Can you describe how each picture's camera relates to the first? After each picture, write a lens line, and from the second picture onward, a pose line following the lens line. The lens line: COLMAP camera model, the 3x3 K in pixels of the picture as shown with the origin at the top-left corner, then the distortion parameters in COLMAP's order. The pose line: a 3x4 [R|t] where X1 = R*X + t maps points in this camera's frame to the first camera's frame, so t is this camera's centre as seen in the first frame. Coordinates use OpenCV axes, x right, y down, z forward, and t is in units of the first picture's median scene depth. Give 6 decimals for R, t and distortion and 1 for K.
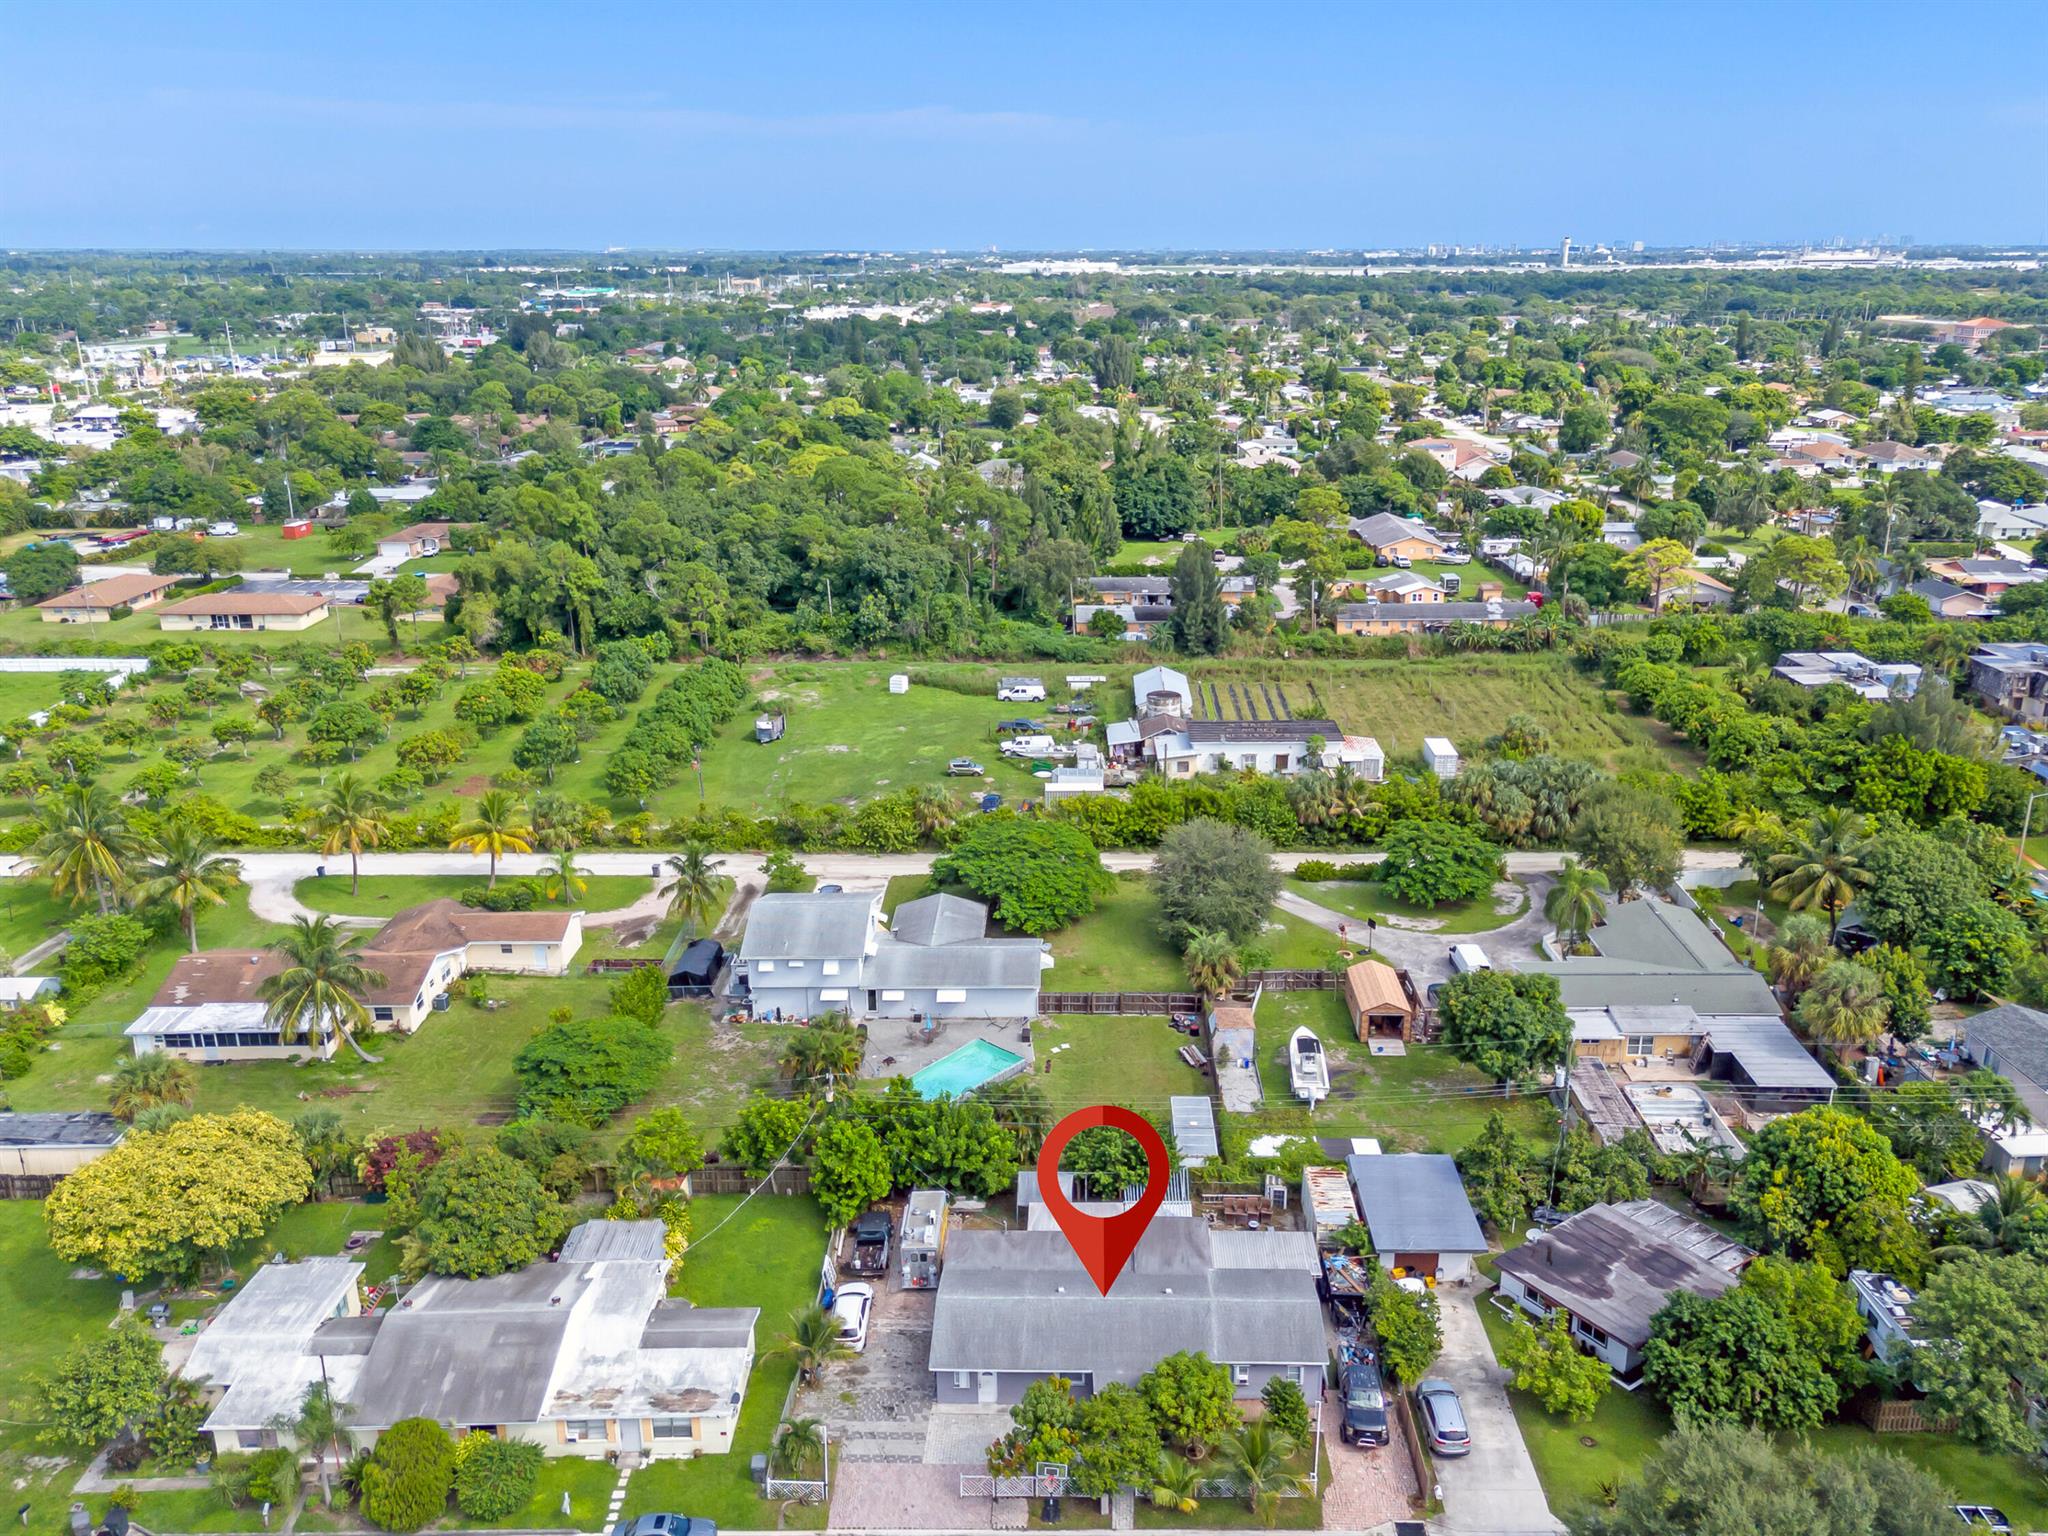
lens RADIAL K [[1567.3, 0, 1055.9], [0, 1567.3, 769.4], [0, 0, 1]] dist [0.132227, -0.271584]
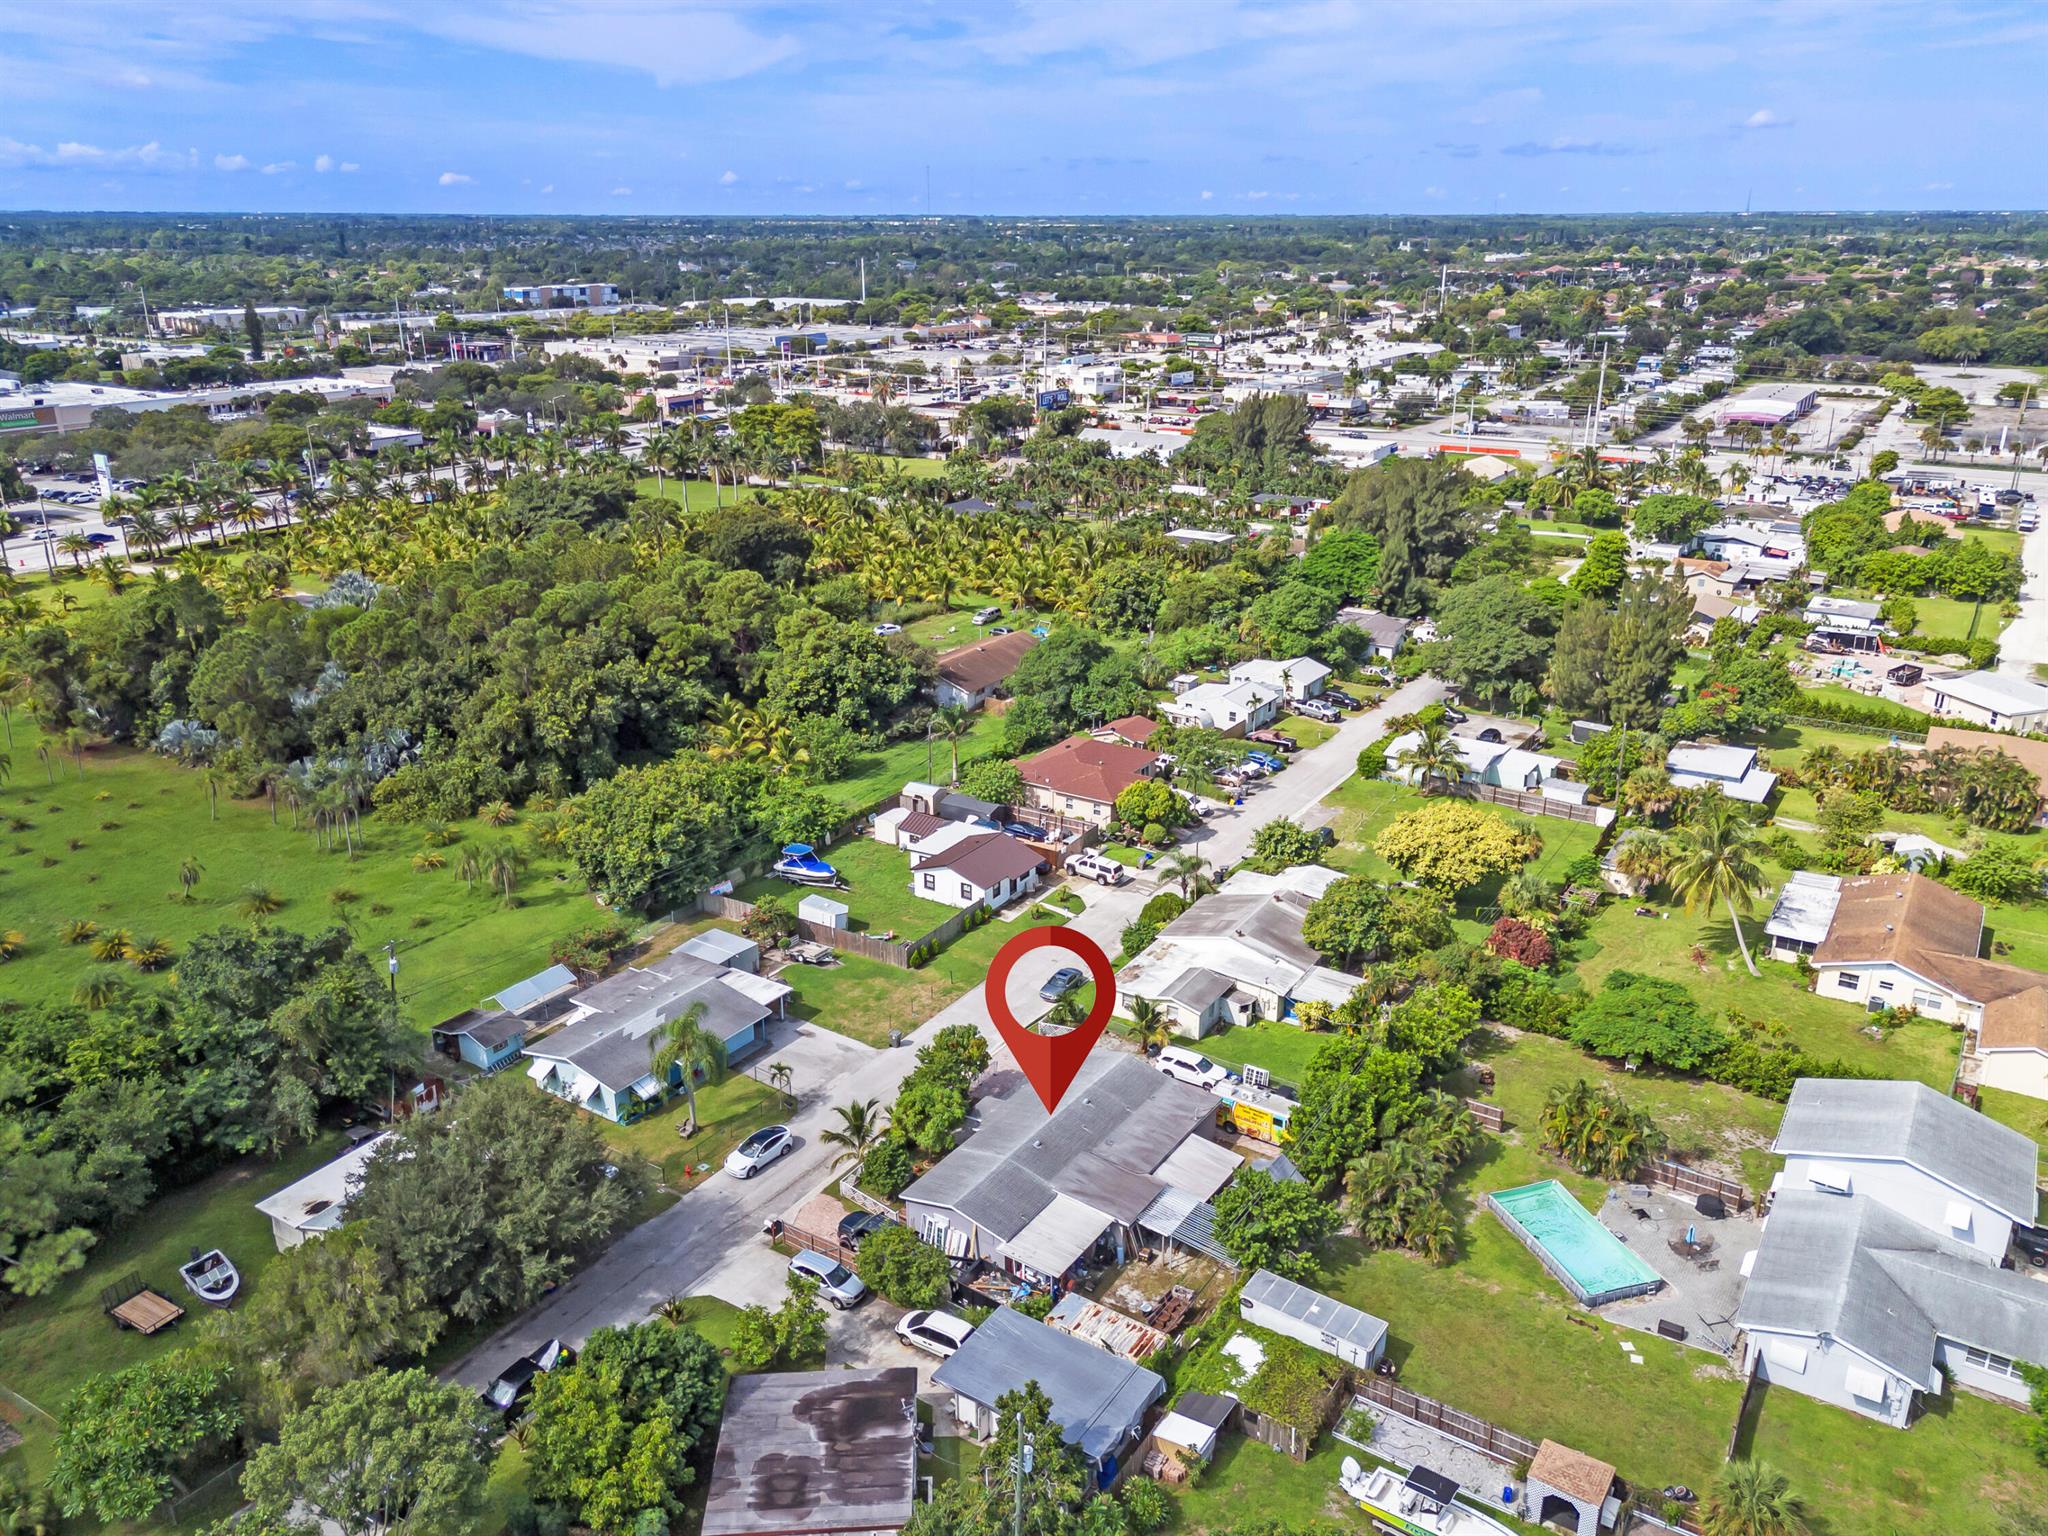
lens RADIAL K [[1475.8, 0, 1024.0], [0, 1475.8, 768.0], [0, 0, 1]] dist [0.011811, 0.000436]
pose [[-0.537775, 0.299587, -0.788065, 0.570640], [-0.255305, 0.832979, 0.490882, -0.289540], [0.803503, 0.465181, -0.371469, 0.855082]]
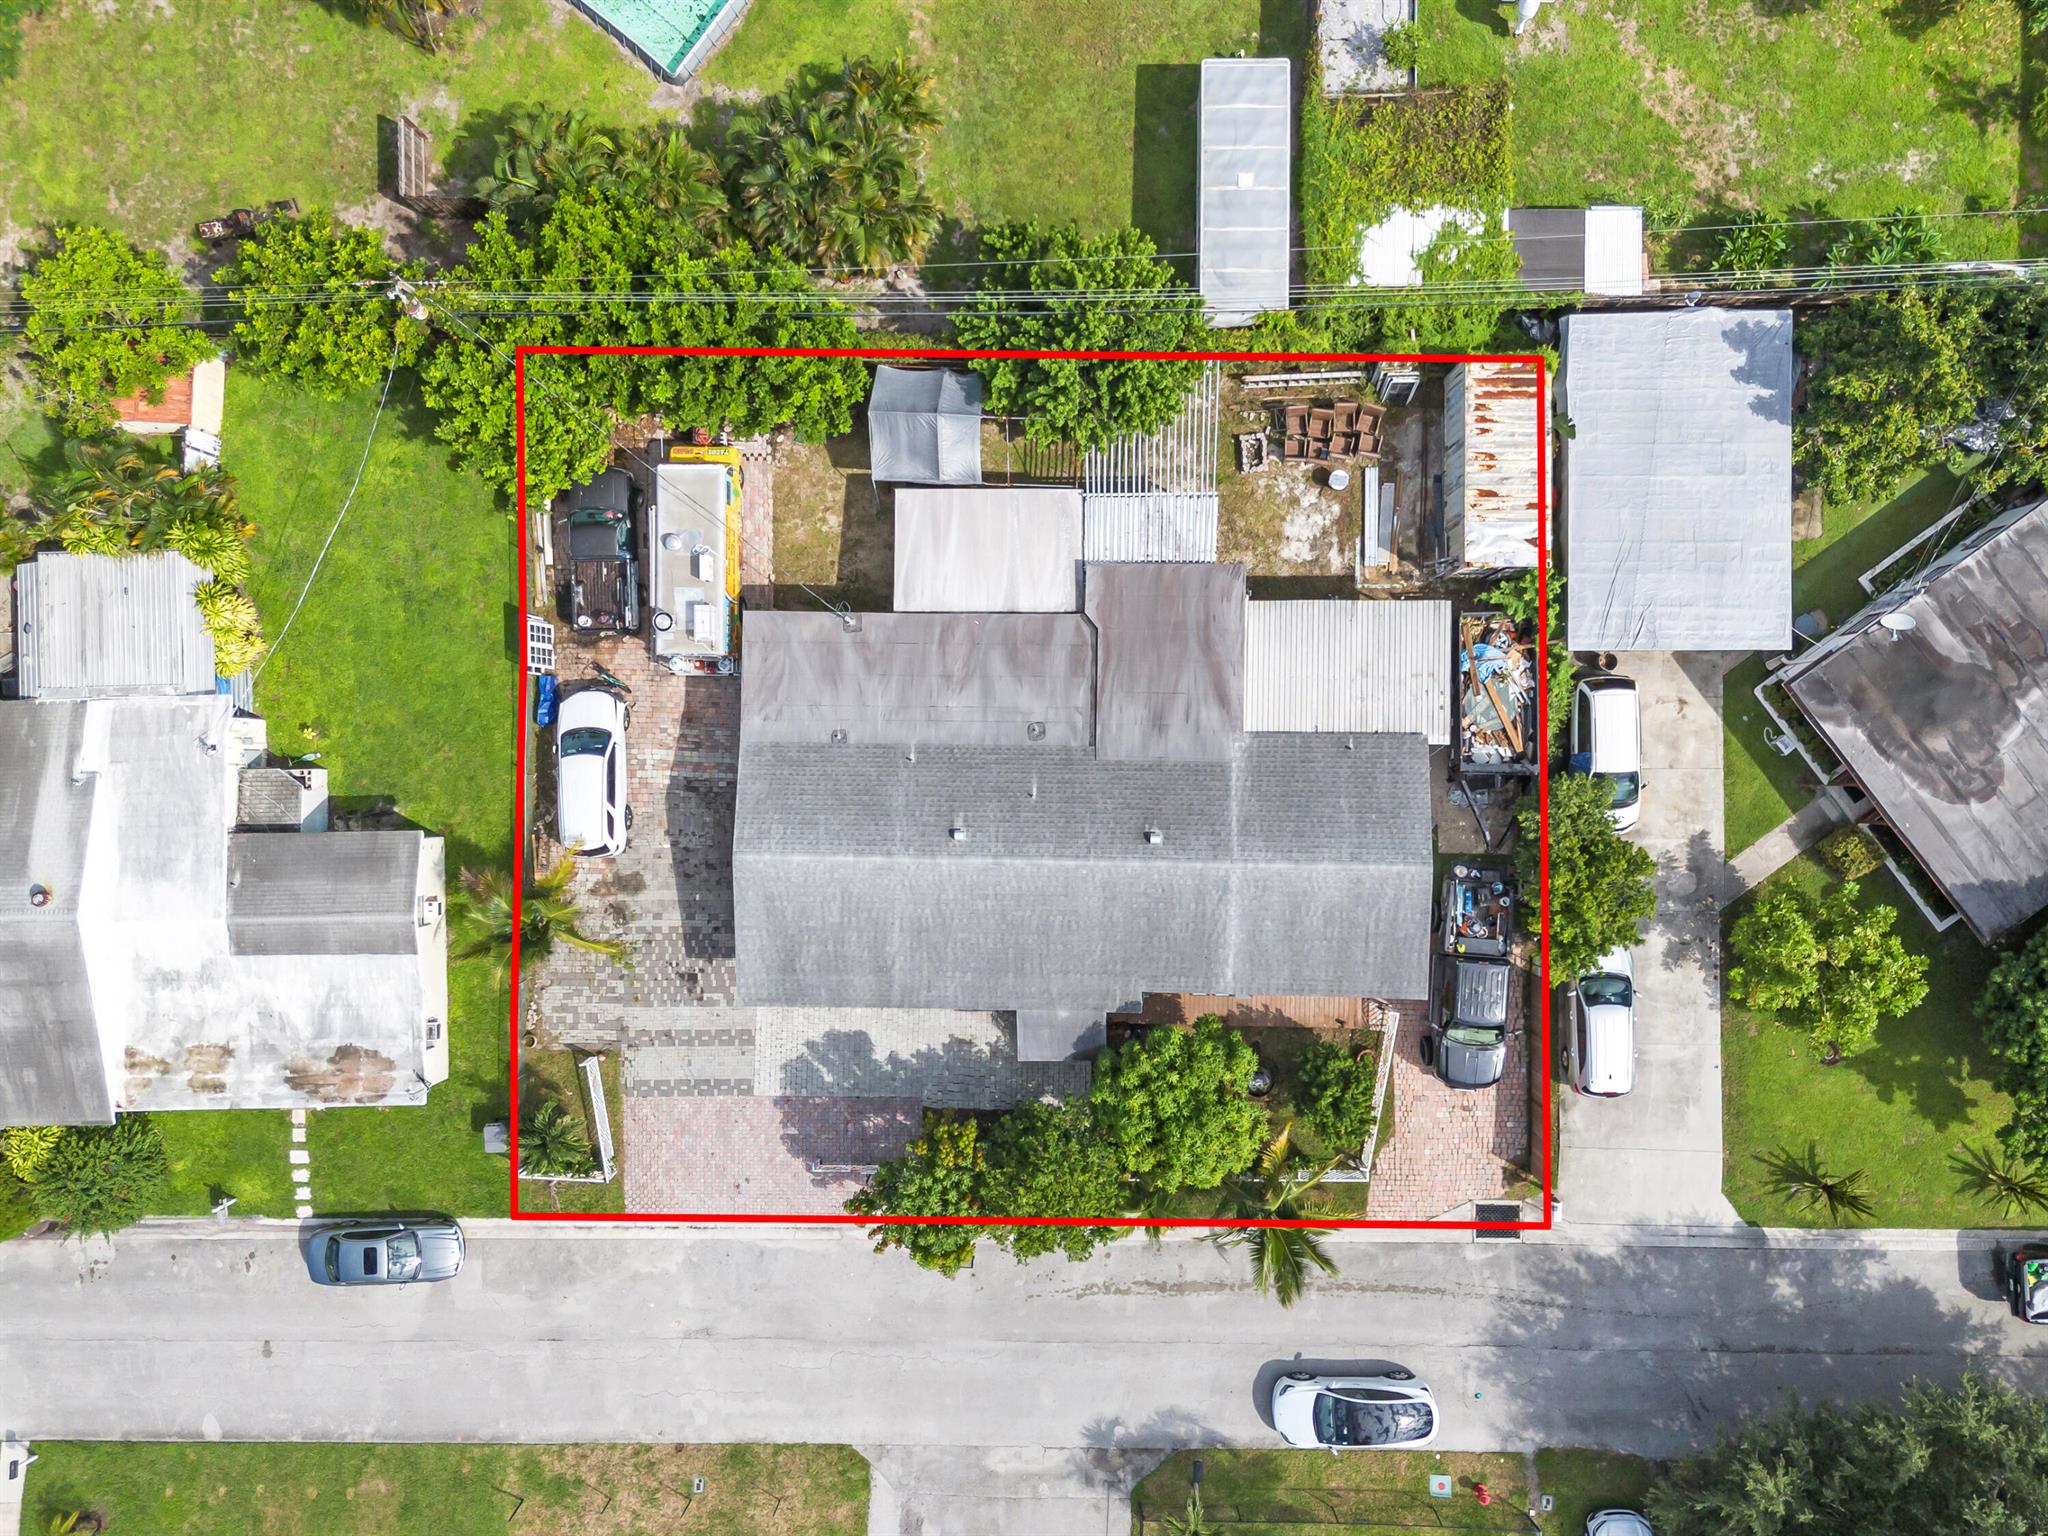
lens RADIAL K [[1559.3, 0, 1024.0], [0, 1559.3, 768.0], [0, 0, 1]] dist [0.039140, -0.004105]
pose [[0.999466, -0.015367, -0.028829, 0.027997], [0.032260, 0.325069, 0.945140, -0.123748], [-0.005152, -0.945565, 0.325391, 0.573117]]
